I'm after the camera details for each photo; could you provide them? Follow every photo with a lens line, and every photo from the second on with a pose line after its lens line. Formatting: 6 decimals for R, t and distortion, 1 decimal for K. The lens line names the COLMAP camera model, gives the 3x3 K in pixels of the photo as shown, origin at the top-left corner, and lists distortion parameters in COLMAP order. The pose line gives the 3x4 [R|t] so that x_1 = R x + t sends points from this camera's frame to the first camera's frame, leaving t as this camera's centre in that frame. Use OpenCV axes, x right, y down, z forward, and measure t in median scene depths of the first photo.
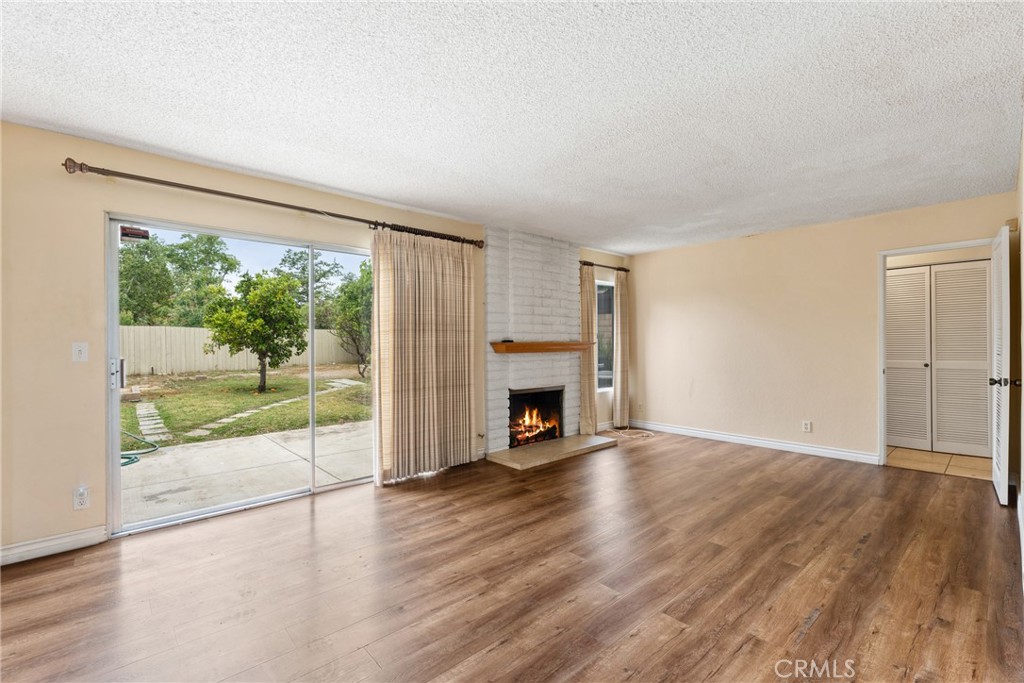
lens RADIAL K [[451.8, 0, 512.0], [0, 451.8, 341.5], [0, 0, 1]] dist [0.001365, -0.000278]
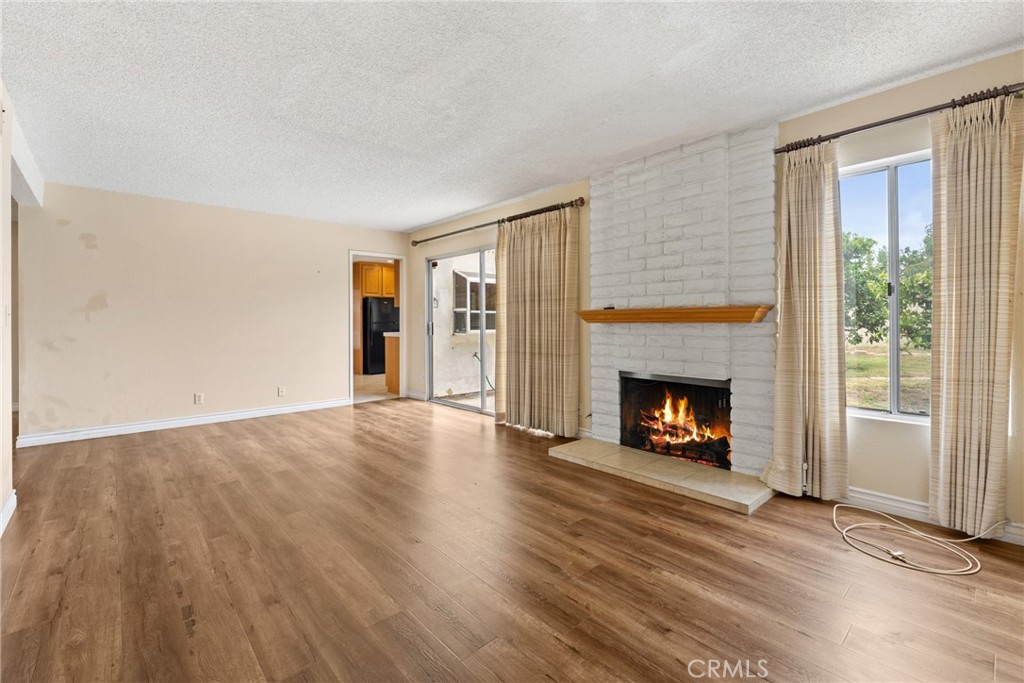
lens RADIAL K [[449.2, 0, 510.7], [0, 449.2, 325.7], [0, 0, 1]] dist [-0.003744, -0.000057]
pose [[-0.010068, 0.012237, -0.999874, 1.019456], [0.007612, 0.999897, 0.012160, 0.023999], [0.999920, -0.007489, -0.010160, 1.067913]]
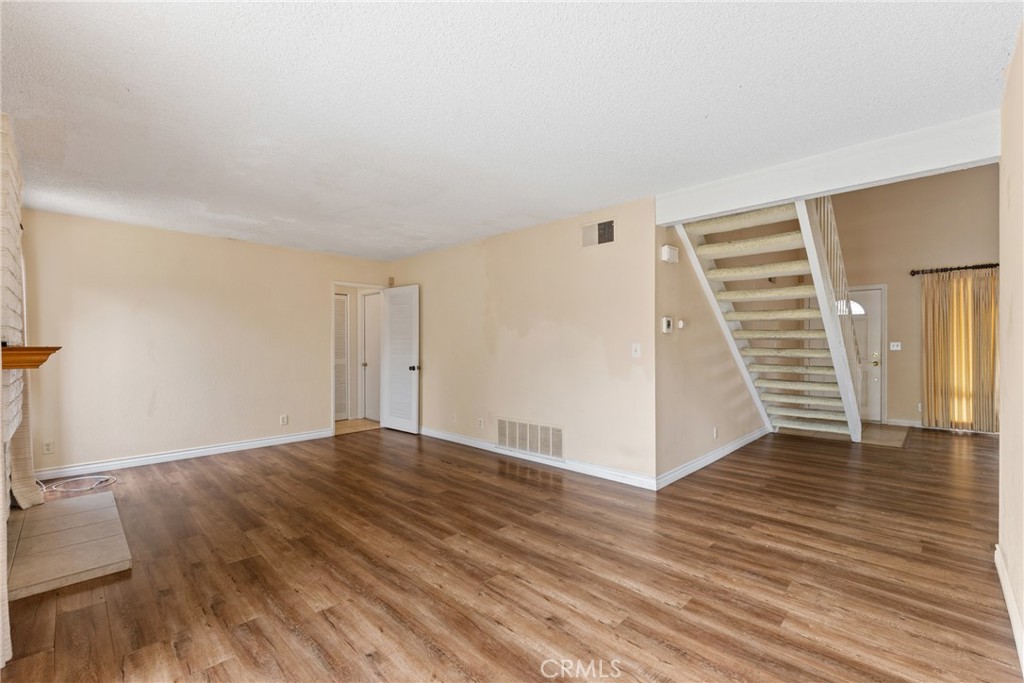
lens RADIAL K [[433.8, 0, 513.6], [0, 433.8, 345.3], [0, 0, 1]] dist [-0.002388, -0.000343]
pose [[-0.057861, 0.004287, 0.998315, -0.643191], [0.000421, 0.999991, -0.004270, 0.001986], [-0.998325, 0.000173, -0.057862, 0.618676]]
